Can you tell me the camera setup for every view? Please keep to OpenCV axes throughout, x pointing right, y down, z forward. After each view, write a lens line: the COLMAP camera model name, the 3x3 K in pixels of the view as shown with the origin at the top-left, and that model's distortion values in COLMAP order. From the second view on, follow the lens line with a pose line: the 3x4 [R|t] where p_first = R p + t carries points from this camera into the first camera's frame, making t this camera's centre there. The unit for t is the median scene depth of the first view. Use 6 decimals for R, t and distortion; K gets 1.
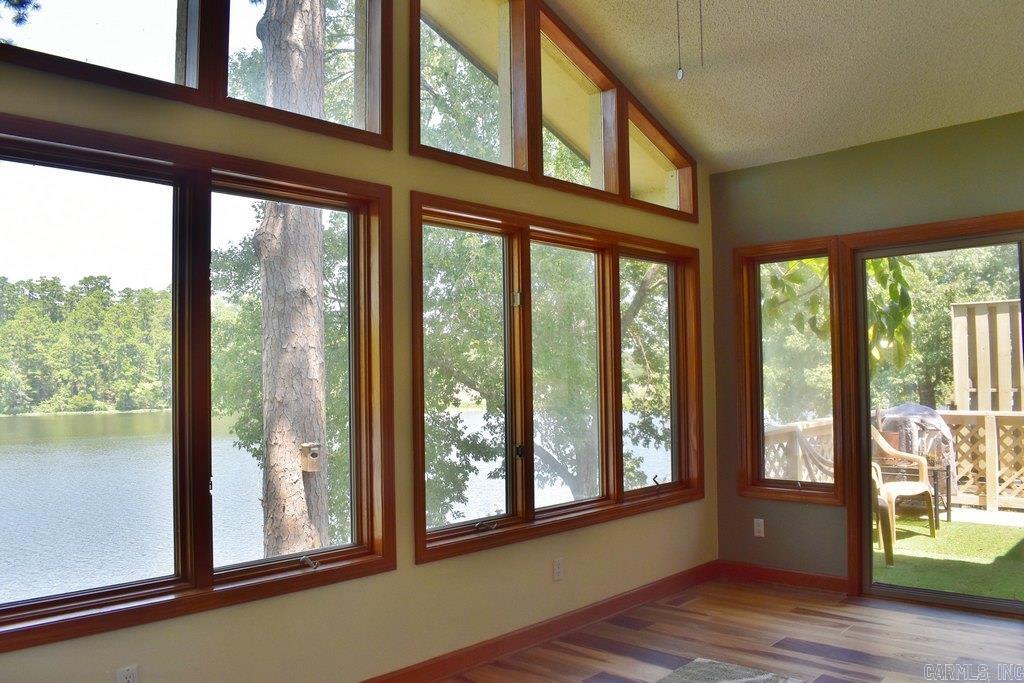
lens RADIAL K [[810.7, 0, 512.0], [0, 810.7, 341.5], [0, 0, 1]] dist [-0.071164, 0.003725]
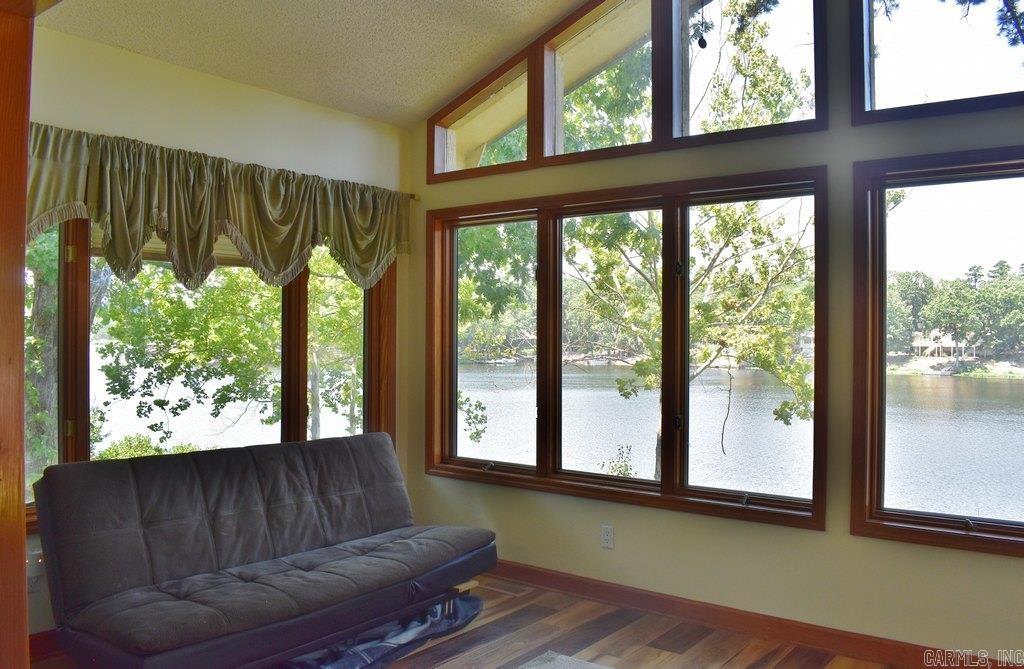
lens RADIAL K [[833.4, 0, 512.0], [0, 833.4, 334.5], [0, 0, 1]] dist [-0.071592, 0.011698]
pose [[0.122918, 0.011182, -0.992354, 0.567587], [0.031619, 0.999385, 0.015177, -0.001864], [0.991913, -0.033243, 0.122489, 0.307931]]
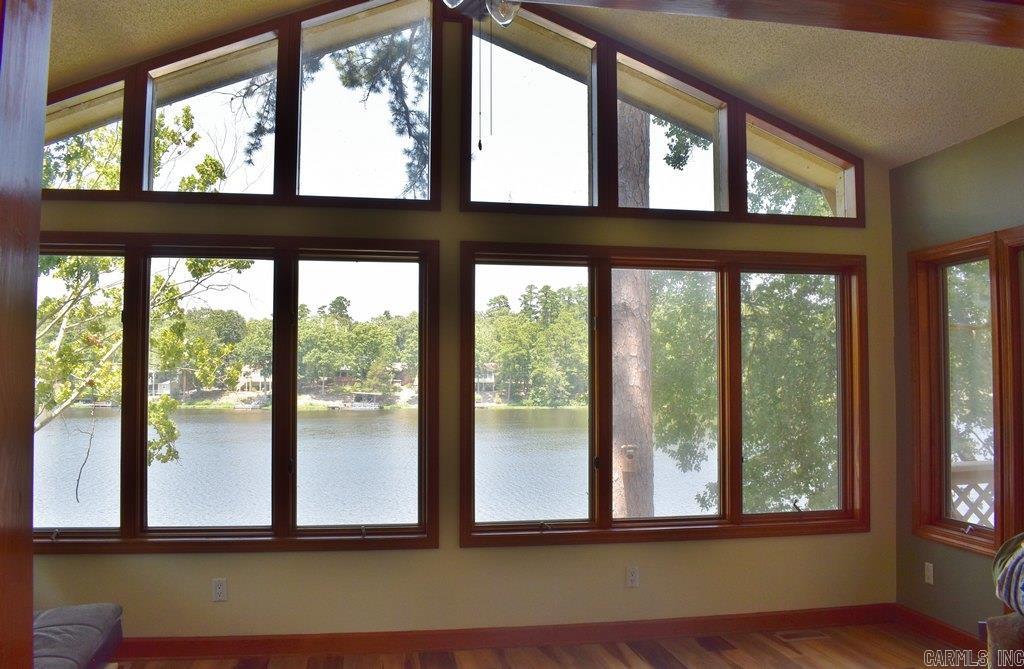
lens RADIAL K [[833.4, 0, 512.0], [0, 833.4, 334.5], [0, 0, 1]] dist [-0.071592, 0.011698]
pose [[0.803064, -0.014184, -0.595723, 0.467230], [0.011121, 0.999899, -0.008816, -0.022877], [0.595788, 0.000454, 0.803141, 0.023594]]
